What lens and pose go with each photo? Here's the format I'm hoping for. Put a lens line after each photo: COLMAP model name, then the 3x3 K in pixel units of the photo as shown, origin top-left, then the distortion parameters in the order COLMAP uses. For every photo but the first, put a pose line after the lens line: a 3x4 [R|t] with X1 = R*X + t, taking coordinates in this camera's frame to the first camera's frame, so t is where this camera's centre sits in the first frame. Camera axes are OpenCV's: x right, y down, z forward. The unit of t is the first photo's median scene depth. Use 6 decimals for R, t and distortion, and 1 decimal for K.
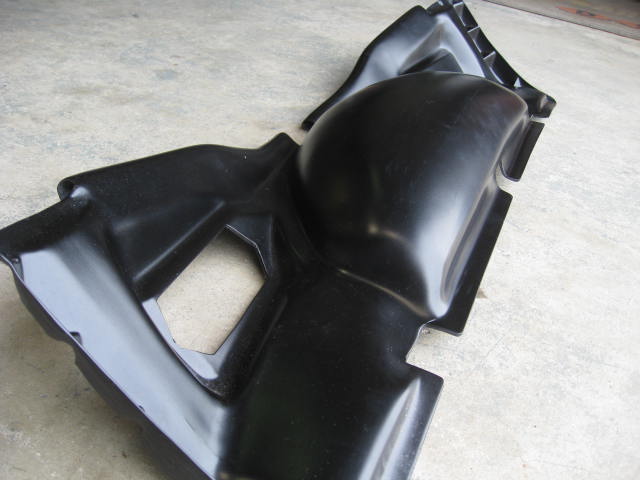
lens RADIAL K [[641.3, 0, 320.0], [0, 641.3, 239.4], [0, 0, 1]] dist [-0.098555, 0.000000]
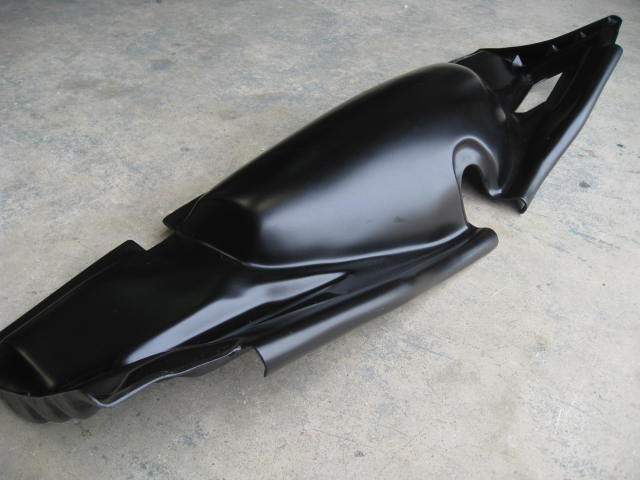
lens RADIAL K [[641.3, 0, 318.1], [0, 641.3, 239.9], [0, 0, 1]] dist [-0.098555, 0.000000]
pose [[0.983065, 0.028490, -0.181028, 0.278626], [-0.012164, 0.995808, 0.090661, -0.062857], [0.182852, -0.086924, 0.979290, -0.088417]]
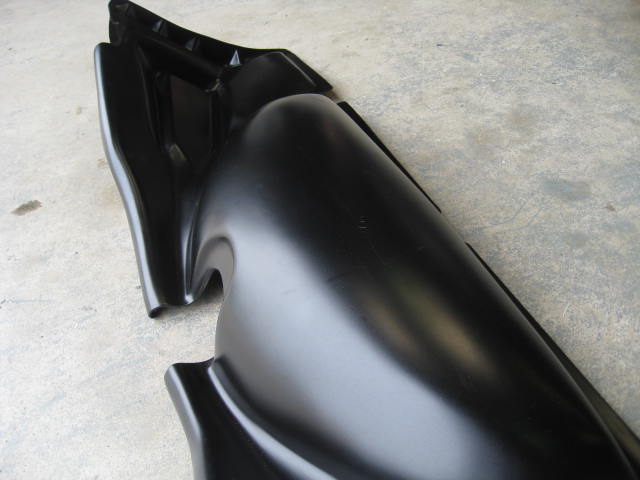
lens RADIAL K [[641.3, 0, 318.7], [0, 641.3, 240.2], [0, 0, 1]] dist [-0.098555, 0.000000]
pose [[-0.690944, 0.431643, -0.579897, 0.404153], [-0.362091, 0.487651, 0.794409, -0.766889], [0.625689, 0.758868, -0.180645, 1.135467]]
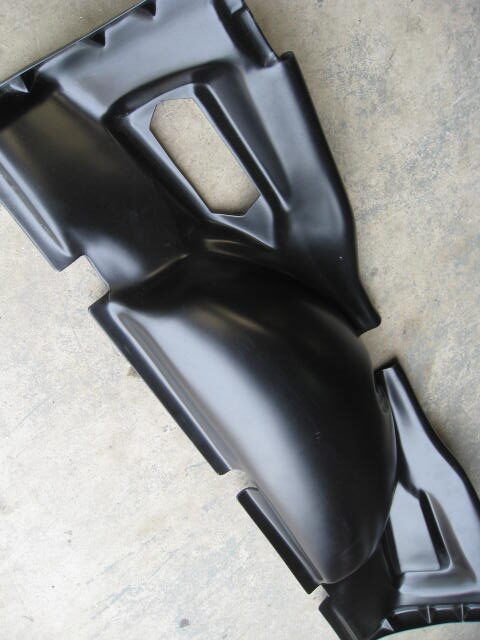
lens RADIAL K [[641.3, 0, 241.2], [0, 641.3, 320.7], [0, 0, 1]] dist [-0.098555, 0.000000]
pose [[-0.454946, 0.886660, -0.082812, 0.117071], [-0.826837, -0.386047, 0.409034, -0.368627], [0.330705, 0.254560, 0.908754, -0.039959]]
